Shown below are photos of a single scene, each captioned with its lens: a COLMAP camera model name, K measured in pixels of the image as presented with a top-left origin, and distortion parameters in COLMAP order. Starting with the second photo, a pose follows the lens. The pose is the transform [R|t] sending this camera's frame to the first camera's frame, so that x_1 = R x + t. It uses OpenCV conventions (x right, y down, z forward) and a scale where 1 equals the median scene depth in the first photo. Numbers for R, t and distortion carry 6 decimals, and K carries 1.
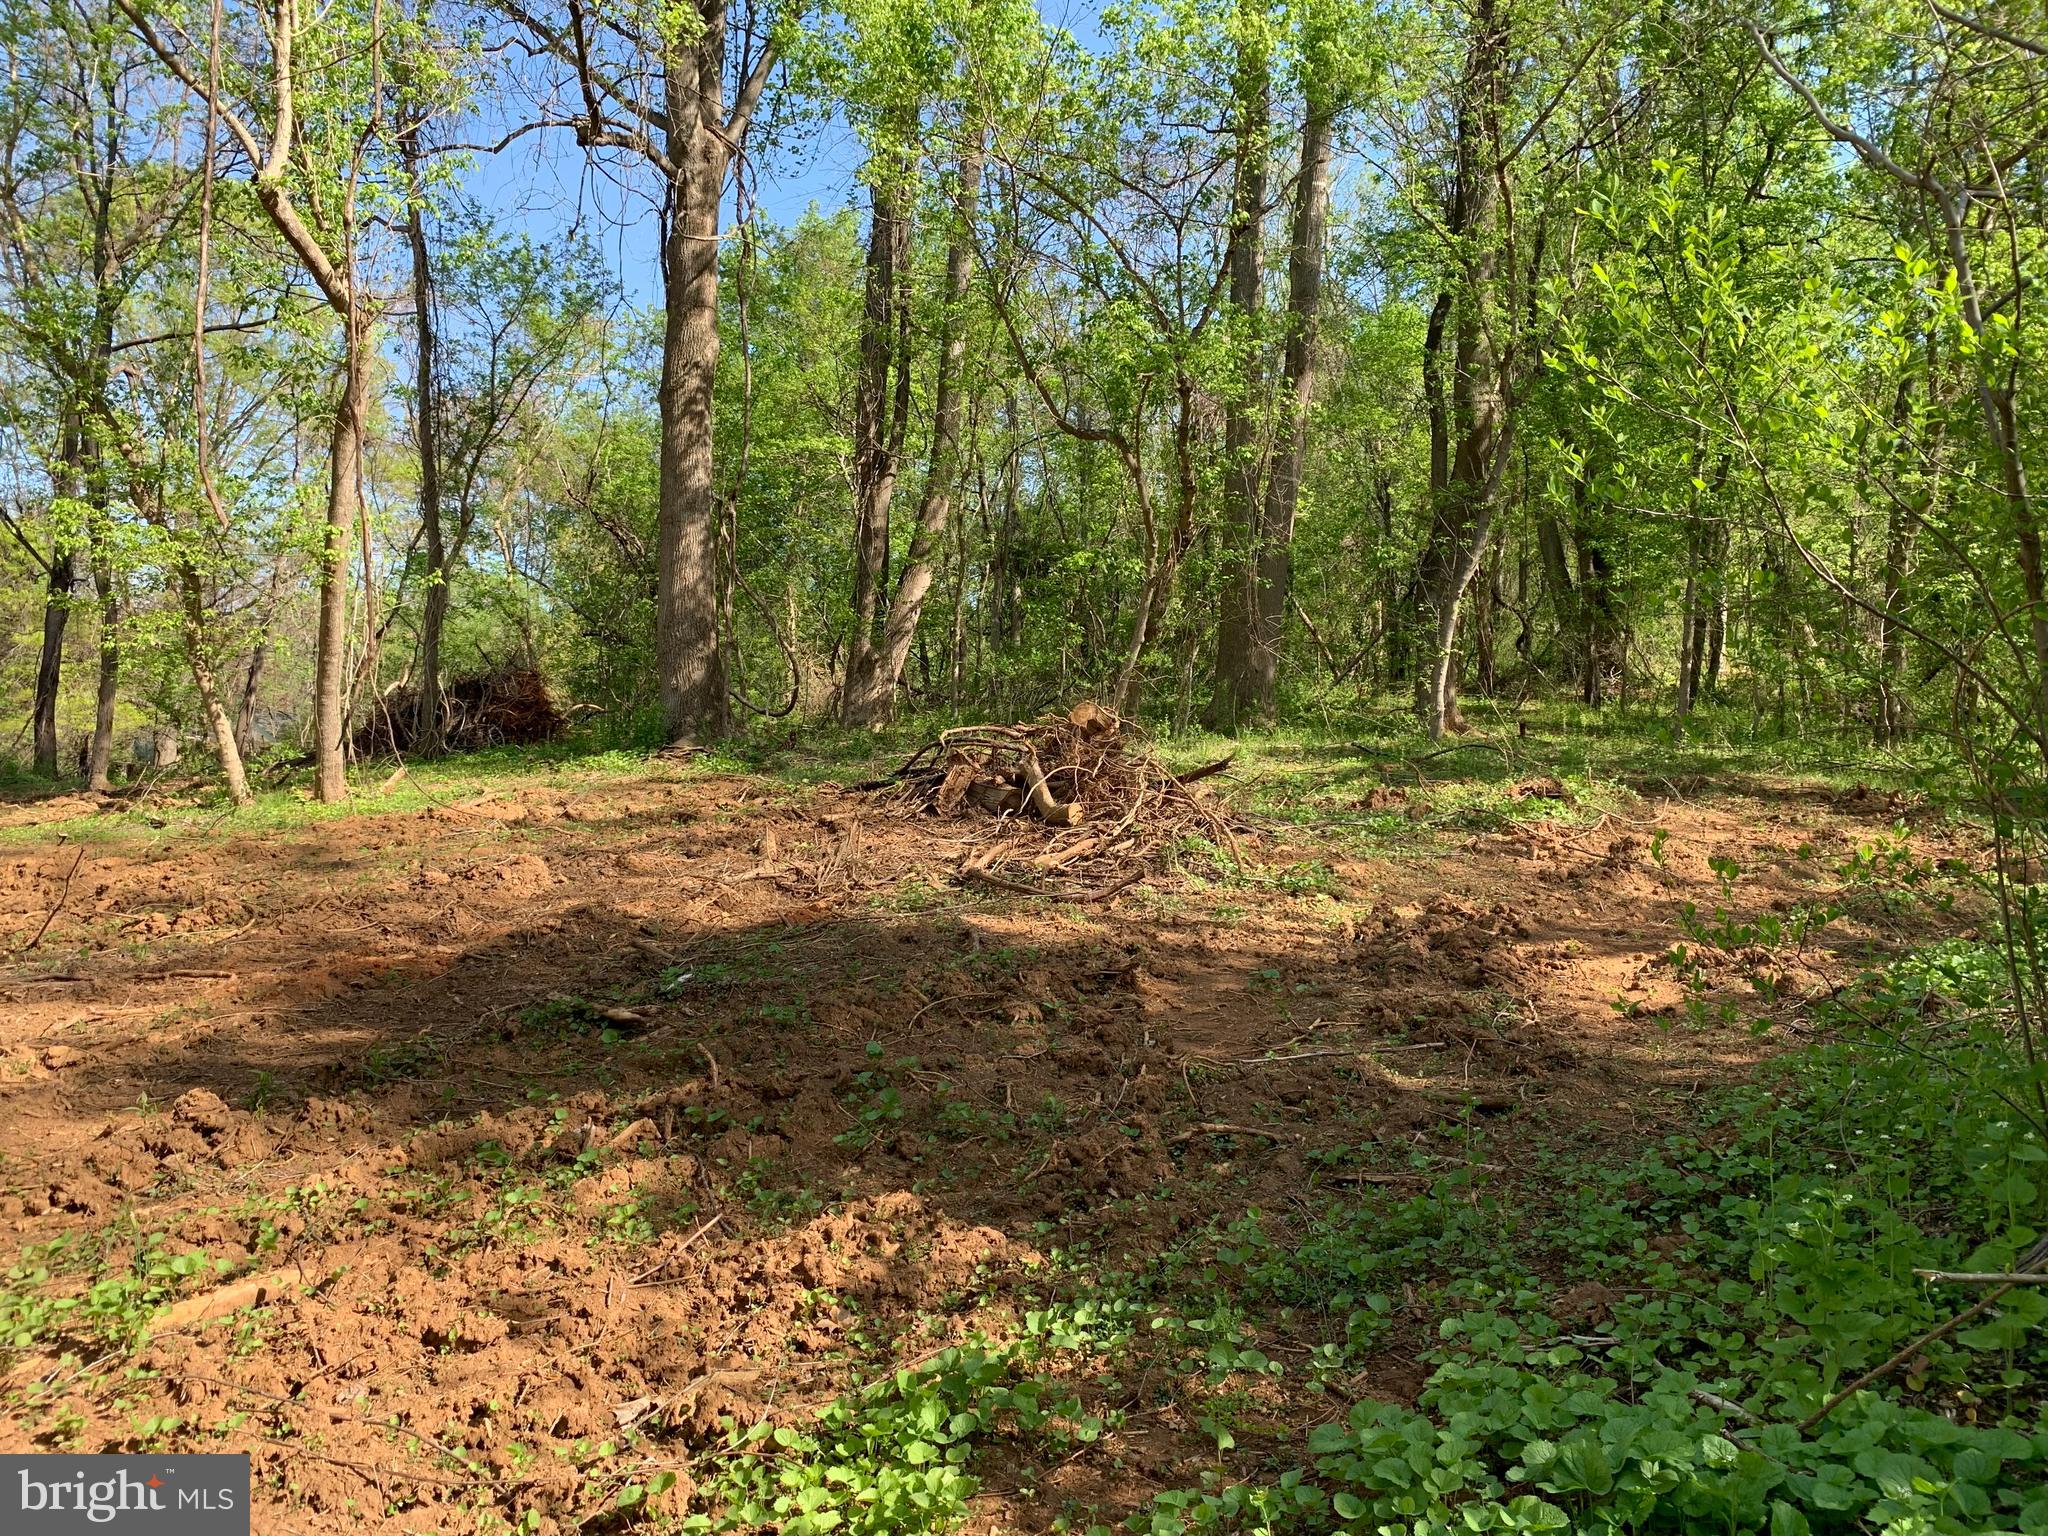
lens RADIAL K [[1531.4, 0, 1024.2], [0, 1531.4, 771.1], [0, 0, 1]] dist [0.007049, -0.035891]
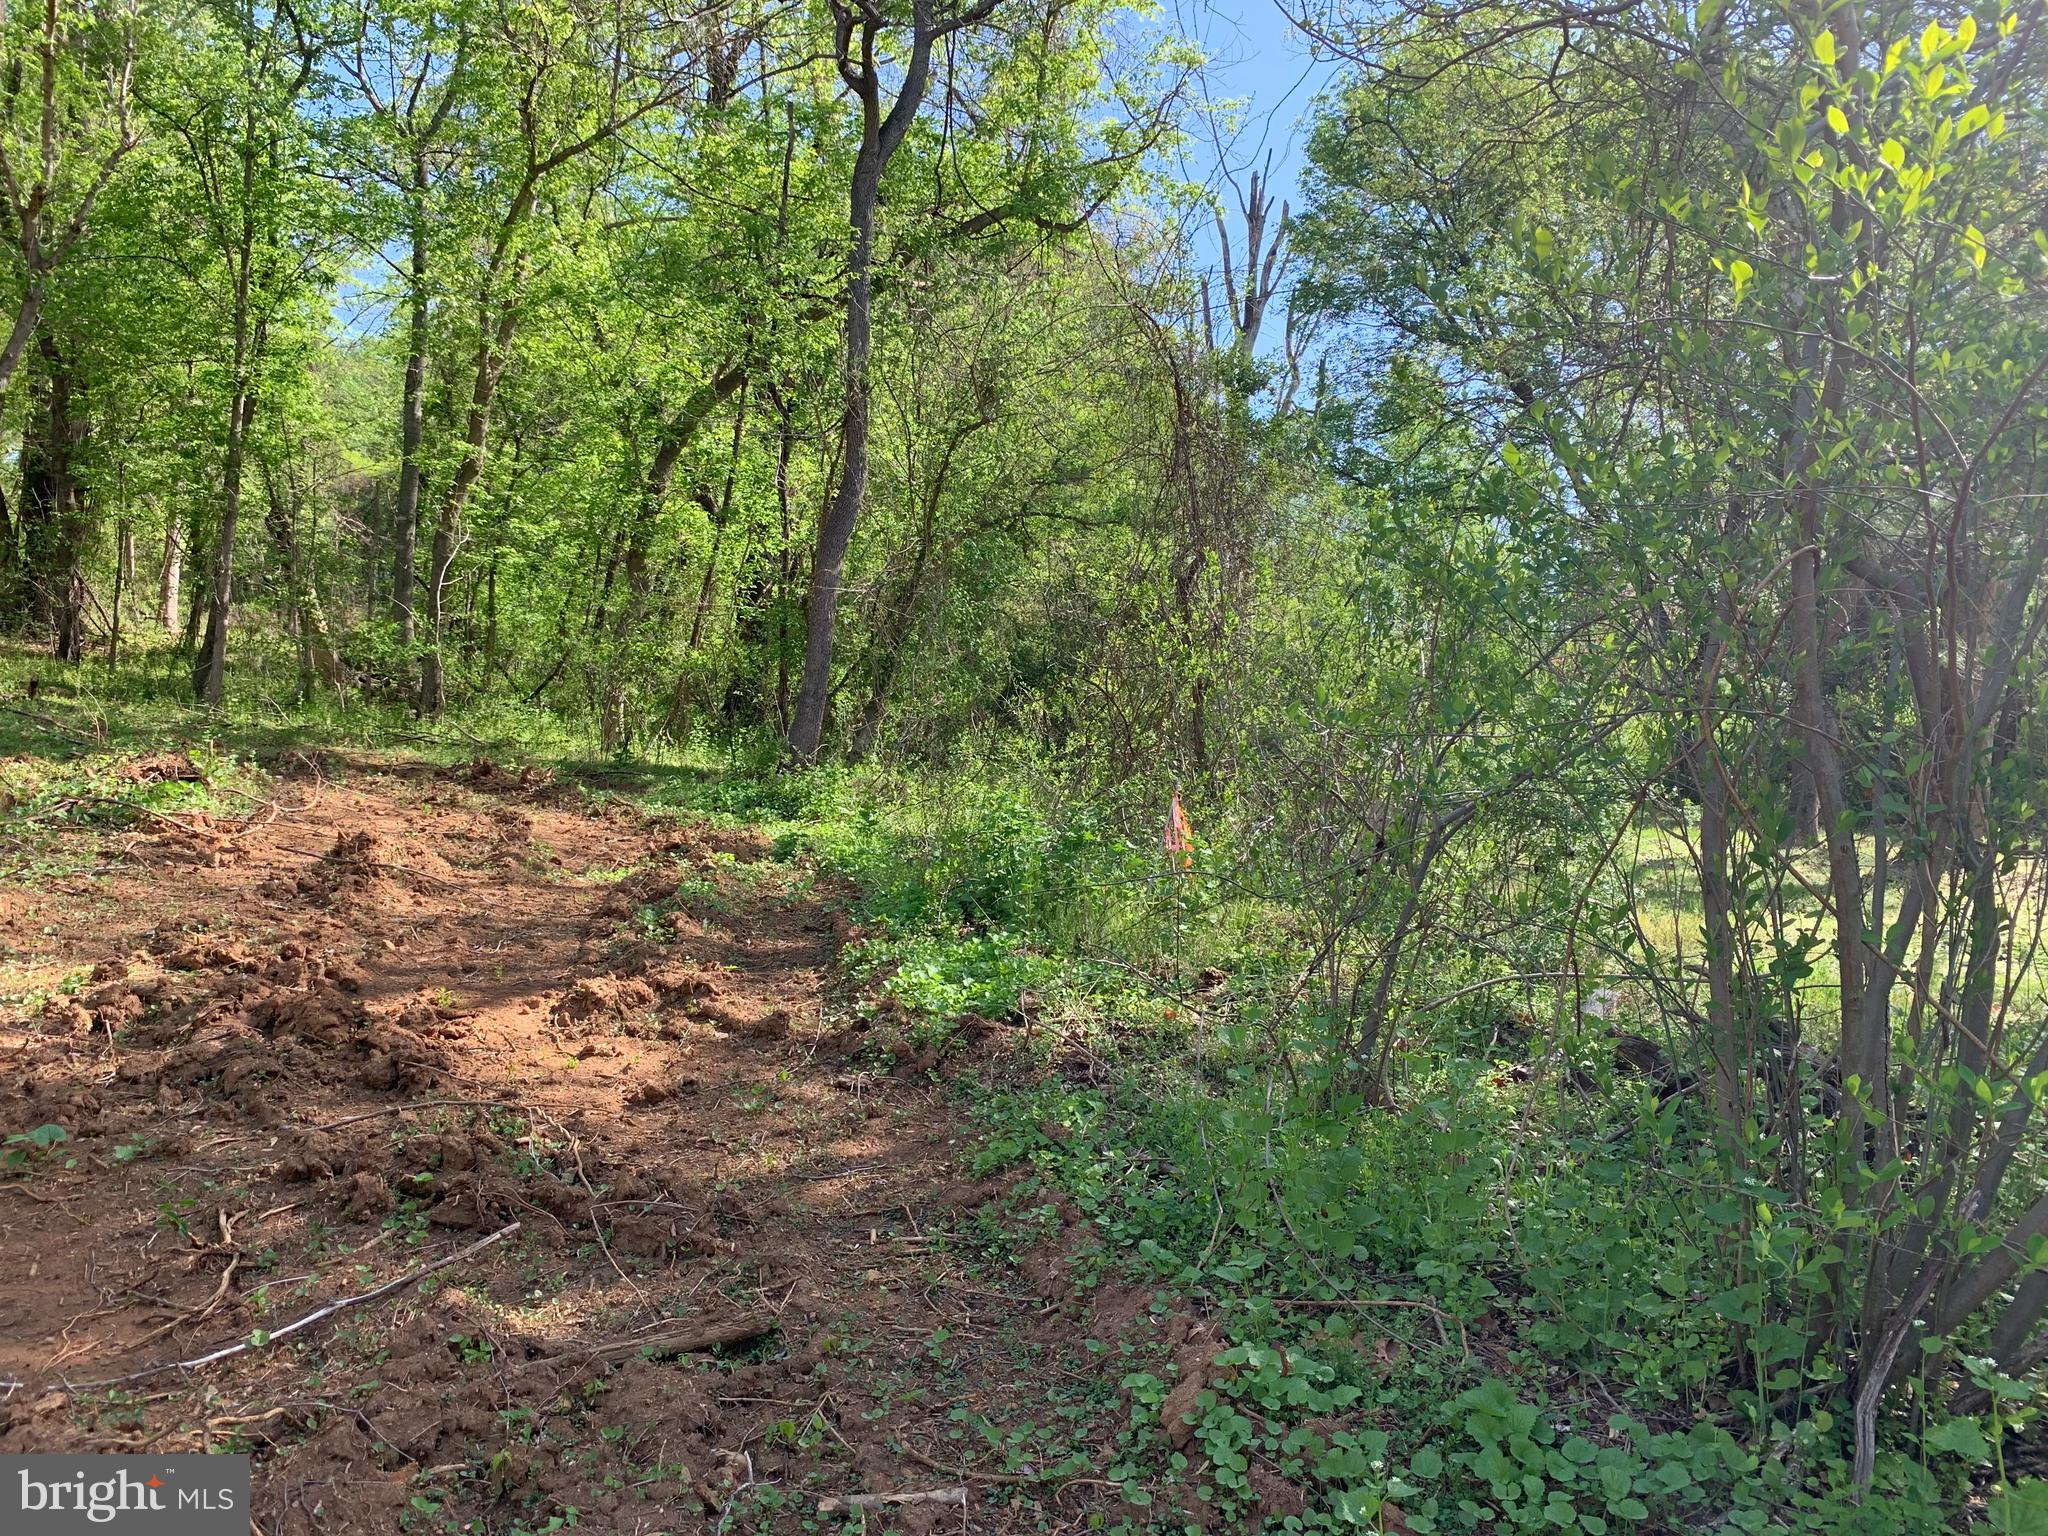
lens RADIAL K [[1531.4, 0, 1023.7], [0, 1531.4, 764.2], [0, 0, 1]] dist [0.007049, -0.035891]
pose [[0.564083, -0.005892, 0.825697, -0.045944], [-0.006294, 0.999915, 0.011436, -0.001769], [-0.825694, -0.011648, 0.563998, 0.242760]]
